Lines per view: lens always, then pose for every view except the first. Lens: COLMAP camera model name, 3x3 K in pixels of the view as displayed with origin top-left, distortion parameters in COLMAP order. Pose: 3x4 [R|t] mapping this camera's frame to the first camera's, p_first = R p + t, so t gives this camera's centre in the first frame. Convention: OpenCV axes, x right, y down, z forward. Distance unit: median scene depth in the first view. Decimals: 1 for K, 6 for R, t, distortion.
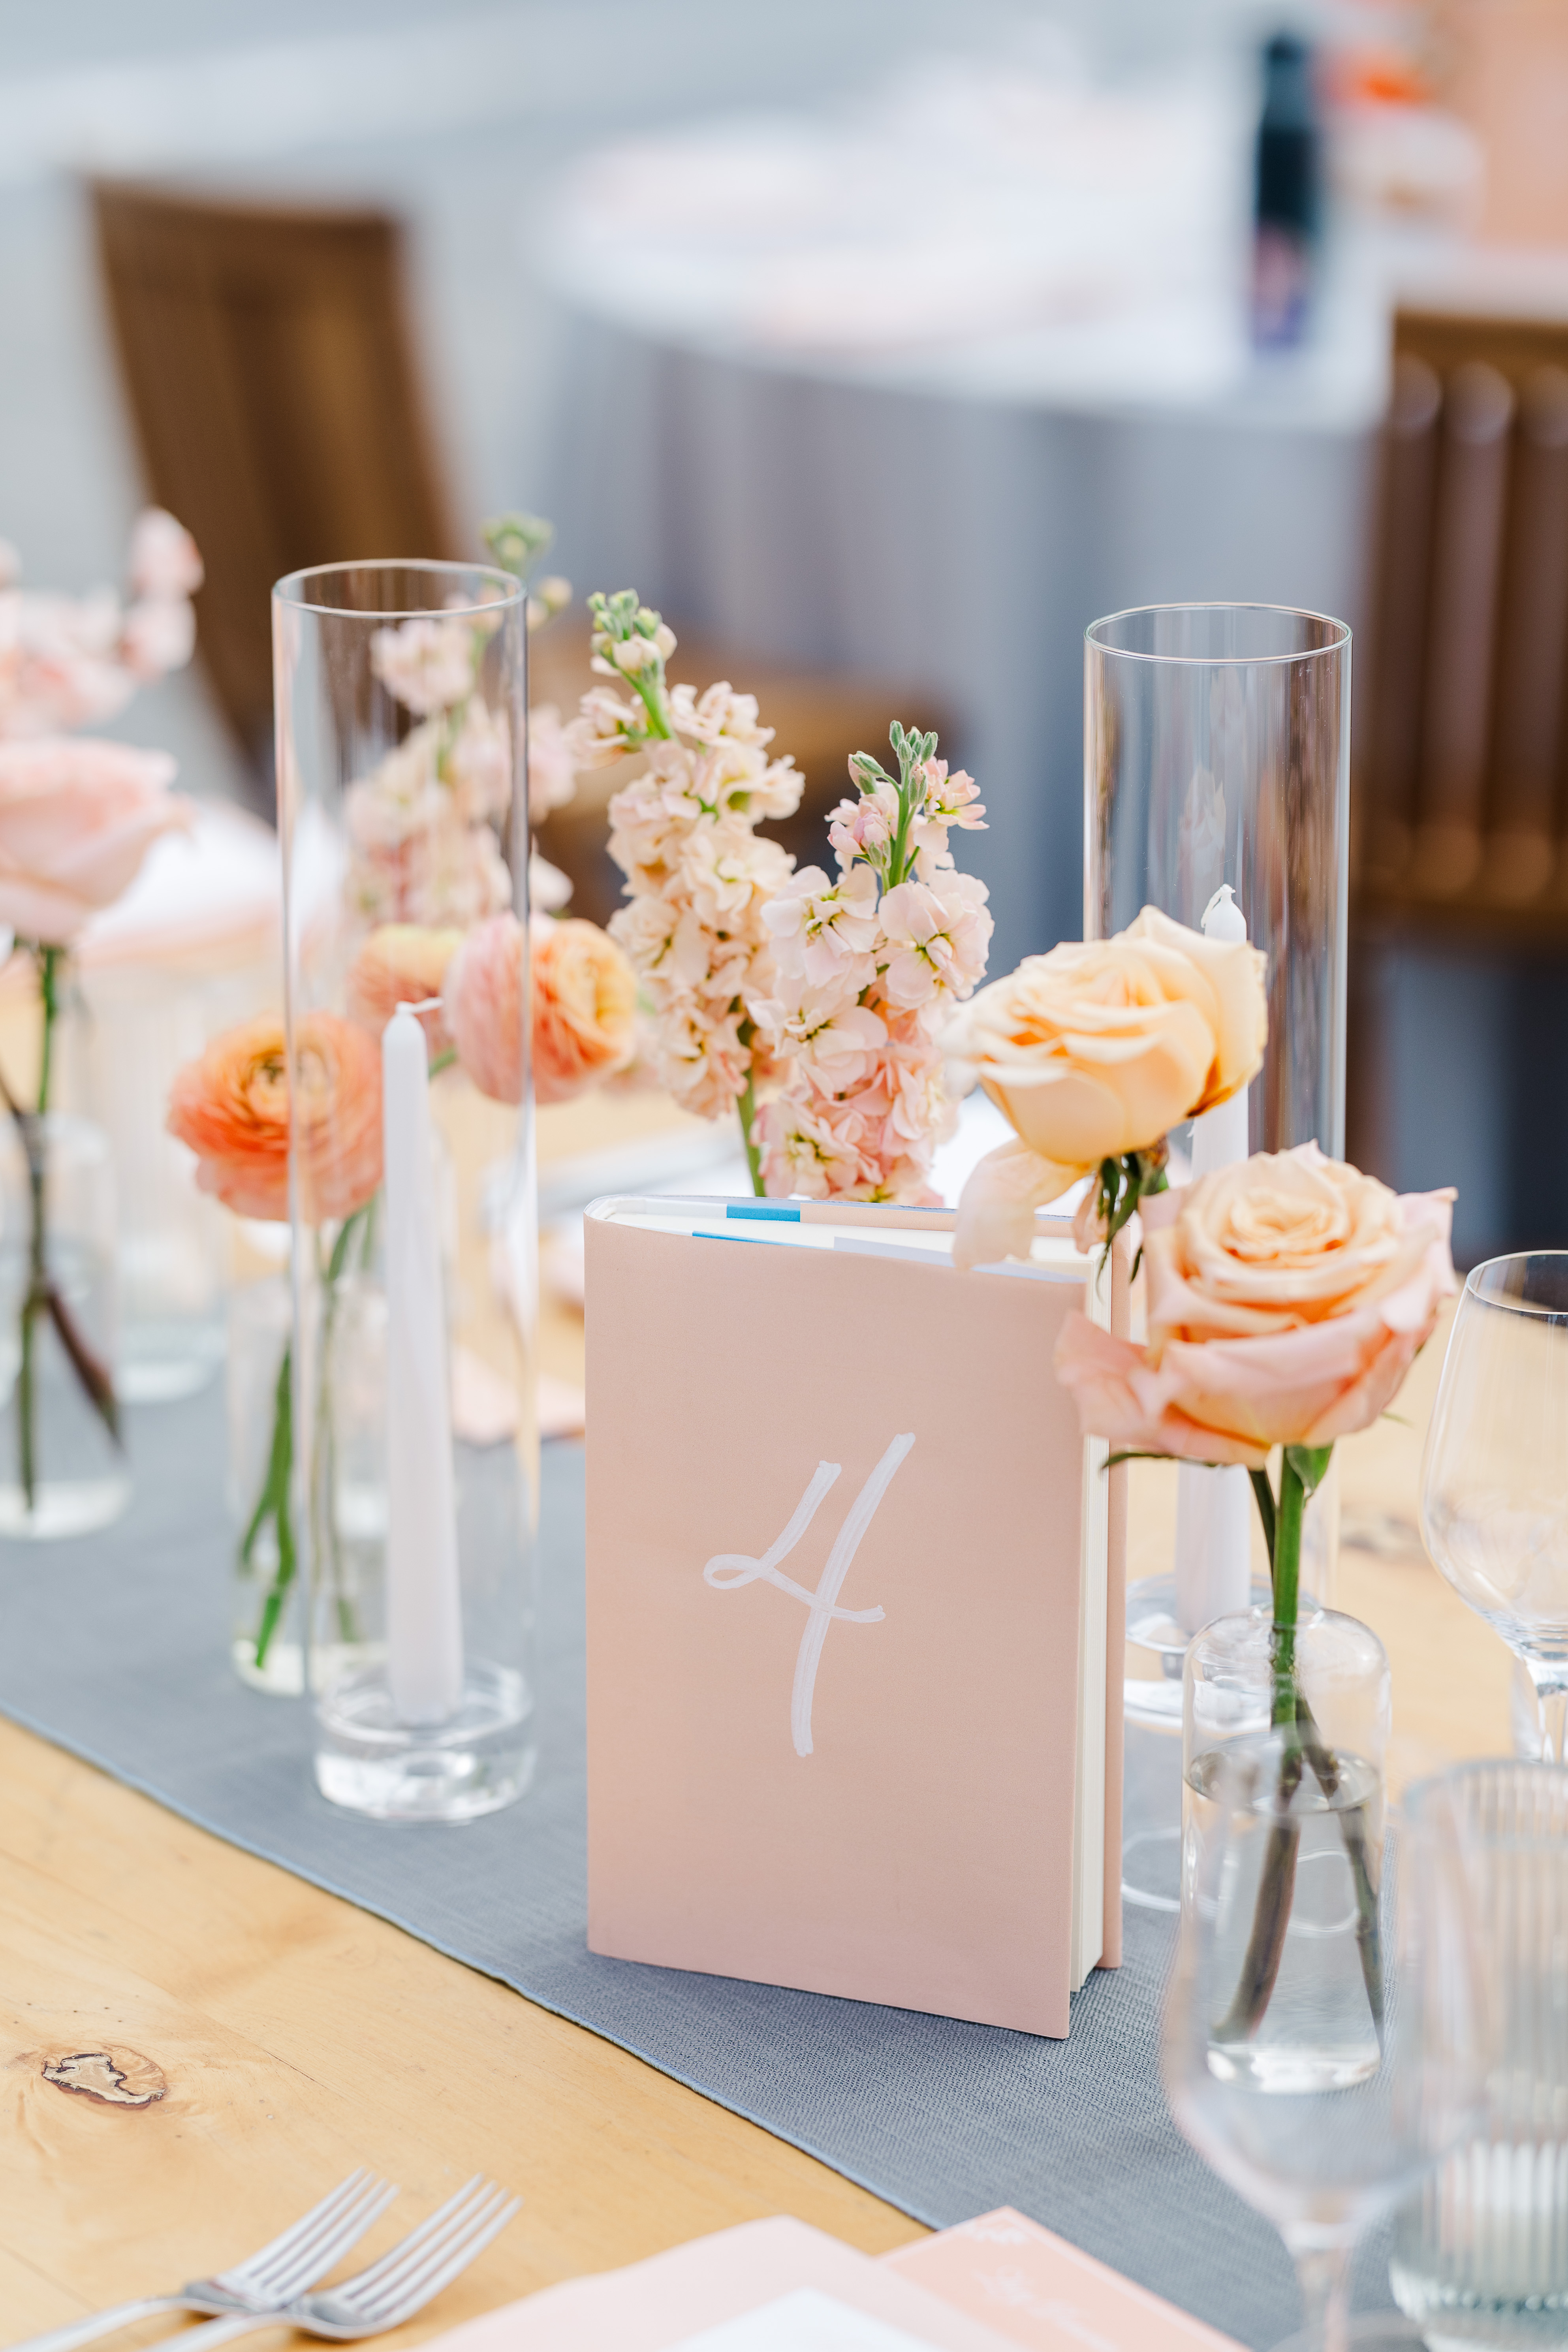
lens RADIAL K [[6228.0, 0, 780.8], [0, 6228.0, 1175.0], [0, 0, 1]] dist [0.033901, 0.000000]
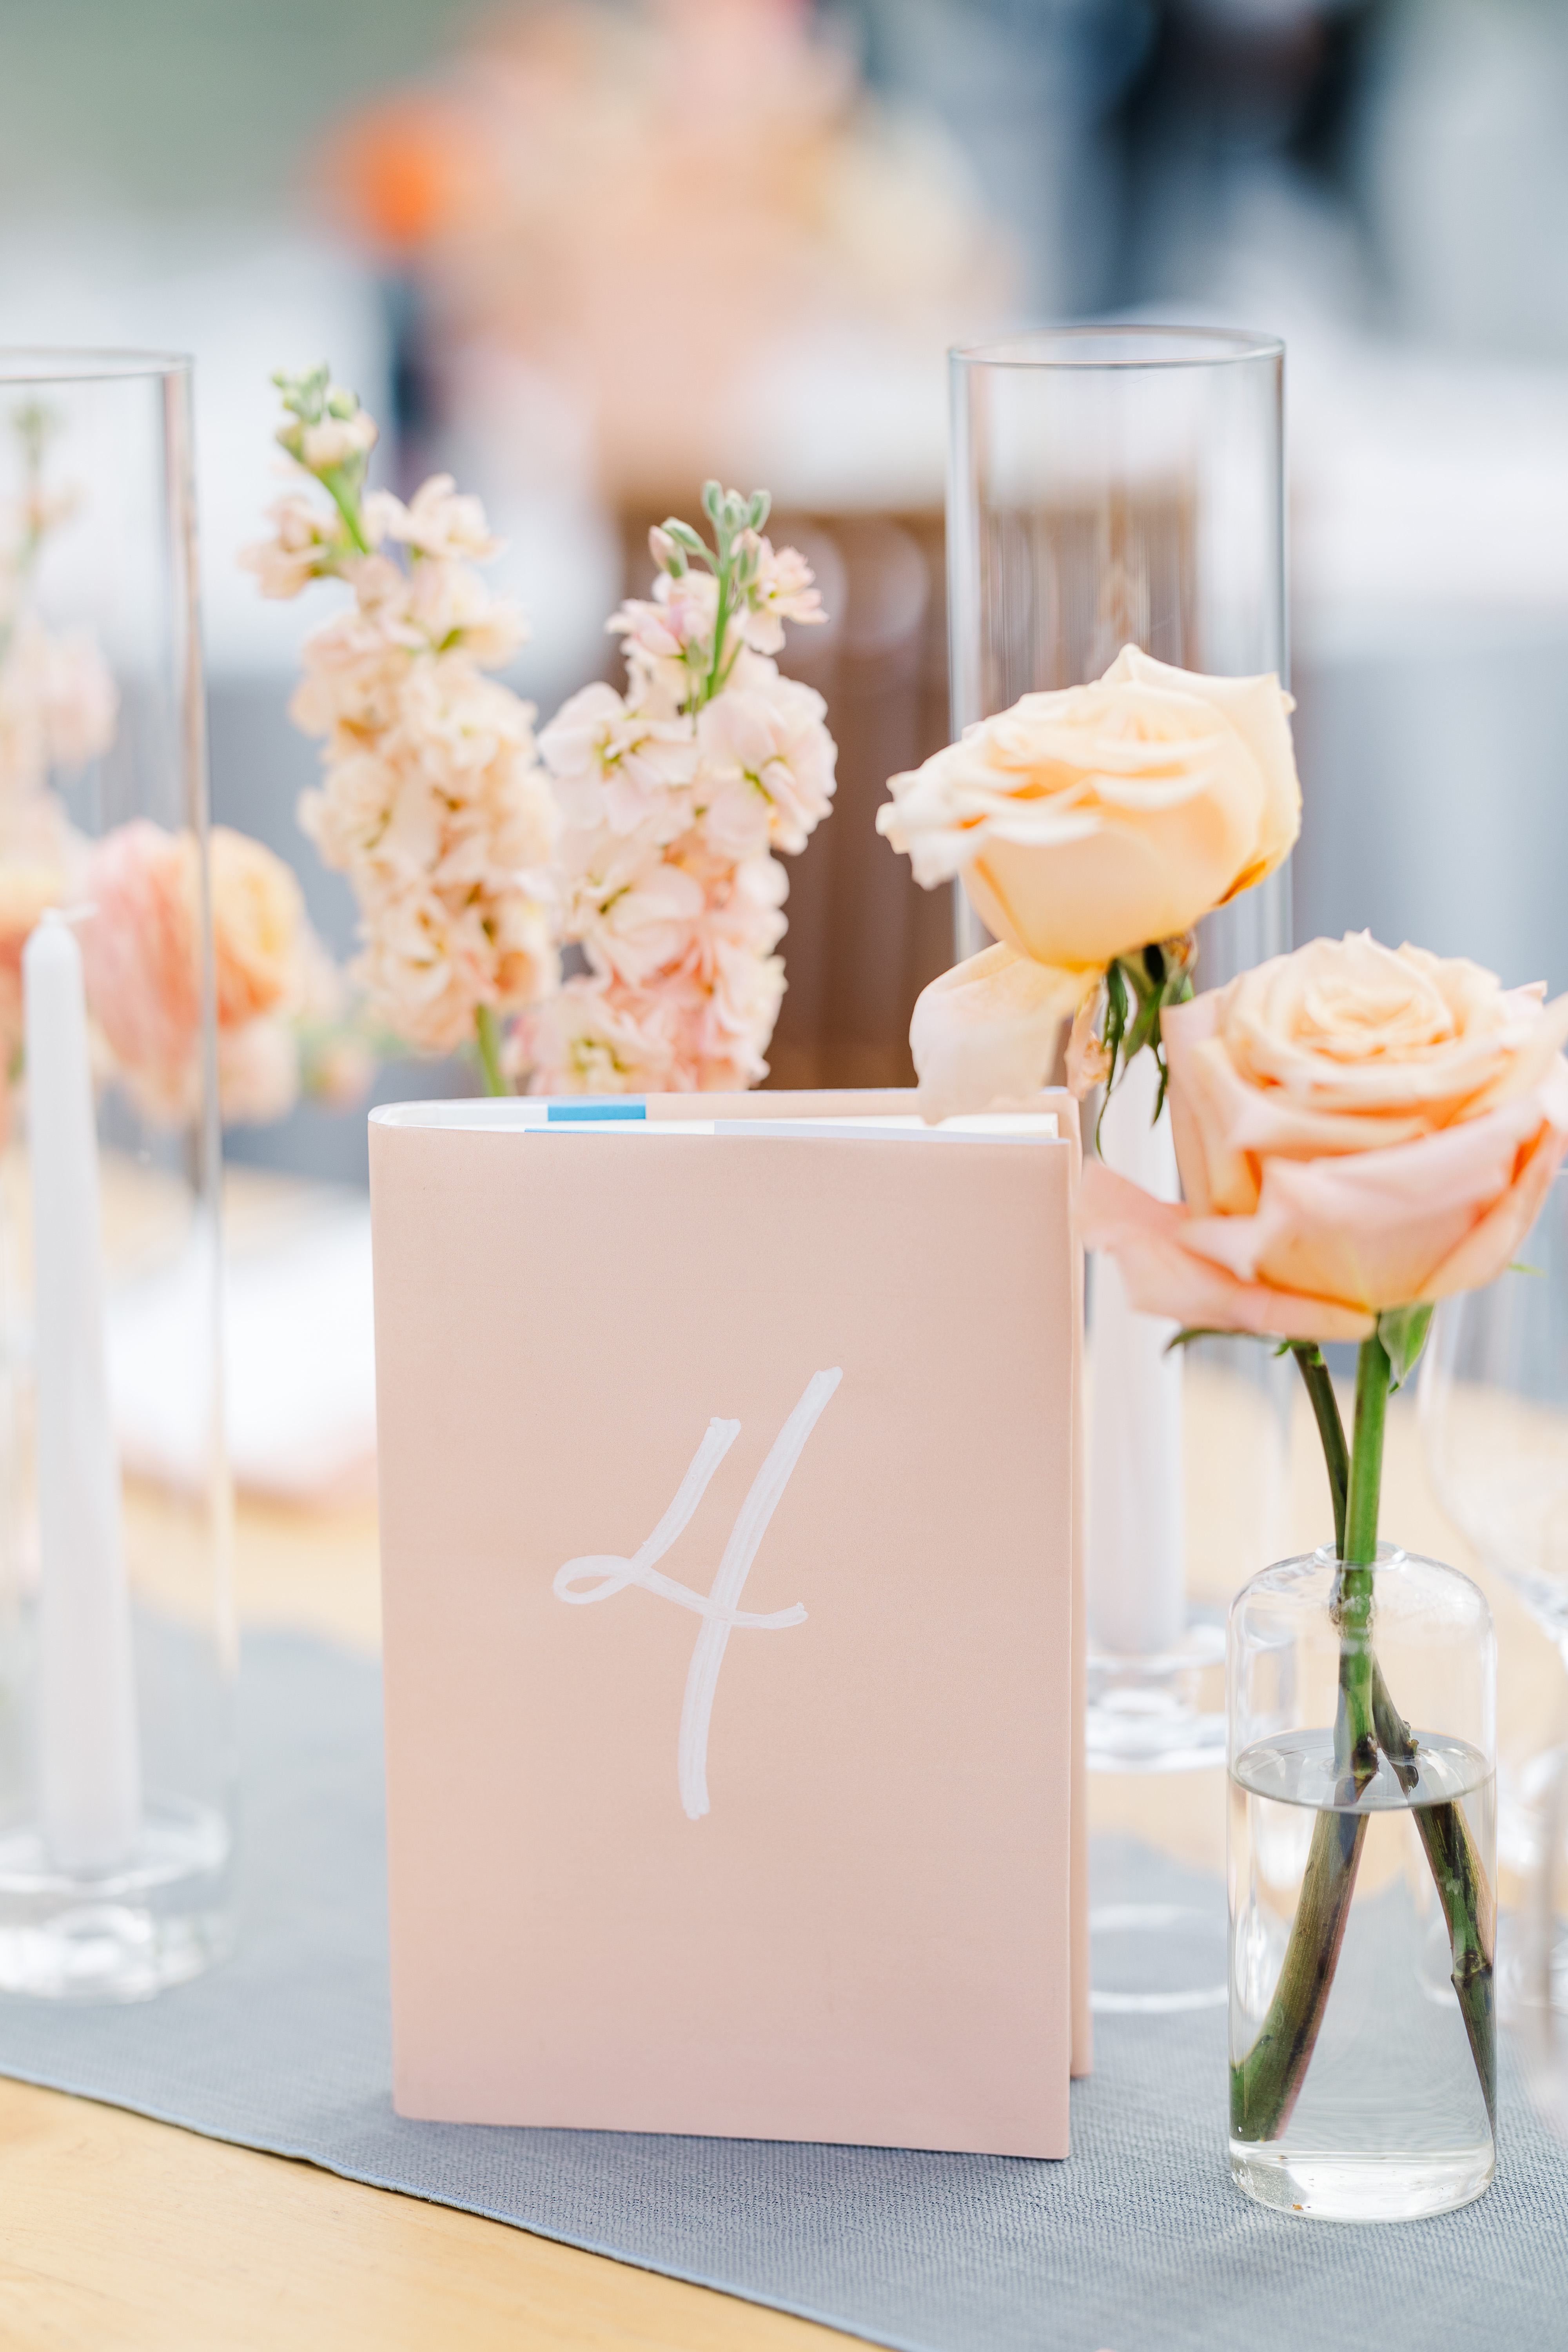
lens RADIAL K [[6228.0, 0, 788.0], [0, 6228.0, 1177.3], [0, 0, 1]] dist [0.033901, 0.000000]
pose [[0.977948, -0.055779, 0.201264, -0.134796], [0.073676, 0.993860, -0.082552, 0.079303], [-0.195424, 0.095559, 0.976052, 0.247140]]
